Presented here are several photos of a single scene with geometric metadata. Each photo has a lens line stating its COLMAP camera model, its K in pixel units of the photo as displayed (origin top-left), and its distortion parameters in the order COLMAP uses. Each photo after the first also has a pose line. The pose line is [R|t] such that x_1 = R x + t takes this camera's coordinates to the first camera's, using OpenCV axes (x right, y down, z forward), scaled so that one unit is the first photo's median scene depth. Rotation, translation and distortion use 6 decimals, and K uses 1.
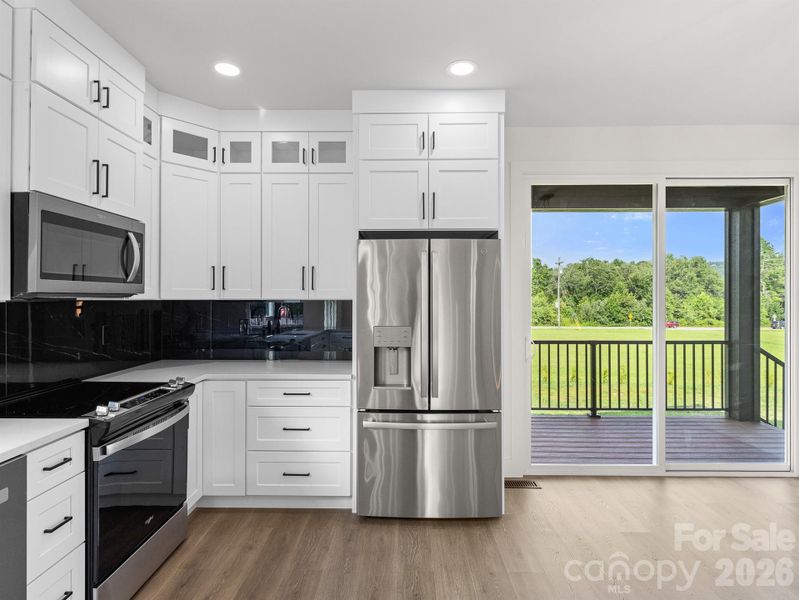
lens RADIAL K [[422.3, 0, 395.3], [0, 422.3, 294.9], [0, 0, 1]] dist [0.000874, -0.000076]
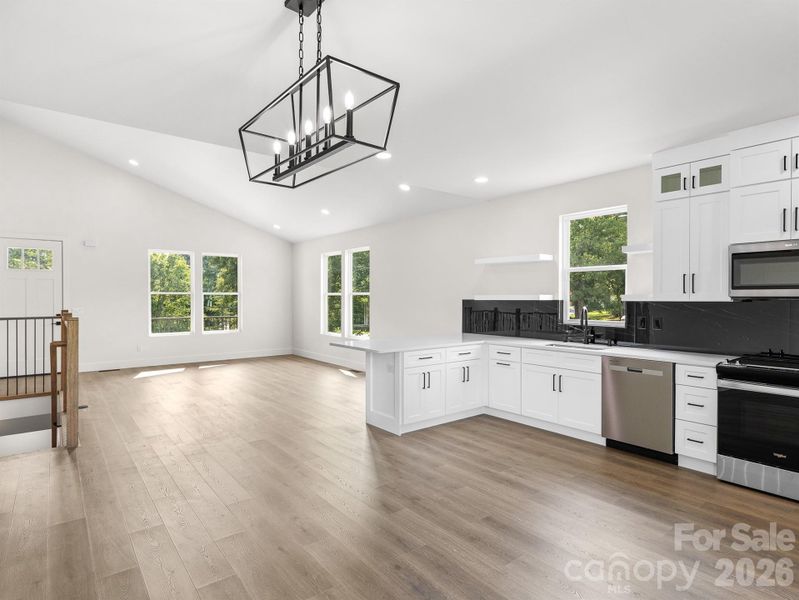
lens RADIAL K [[422.3, 0, 395.3], [0, 422.3, 294.9], [0, 0, 1]] dist [0.000874, -0.000076]
pose [[-0.774068, -0.002841, -0.633095, 1.022659], [0.002063, 0.999973, -0.007009, -0.000486], [0.633099, -0.006732, -0.774042, 0.983712]]
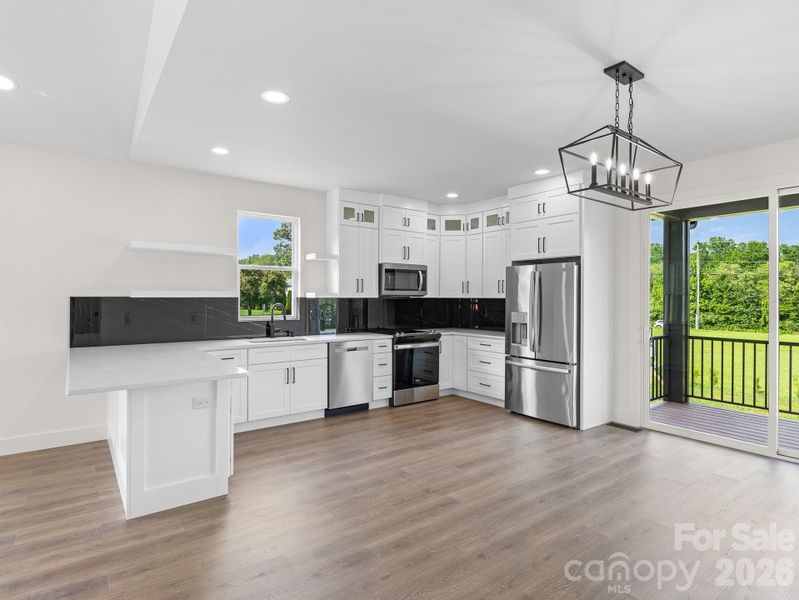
lens RADIAL K [[422.3, 0, 395.3], [0, 422.3, 294.9], [0, 0, 1]] dist [0.000874, -0.000076]
pose [[0.580432, 0.004670, -0.814295, 1.153073], [-0.005513, 0.999983, 0.001805, -0.005951], [0.814290, 0.003442, 0.580448, -0.504075]]
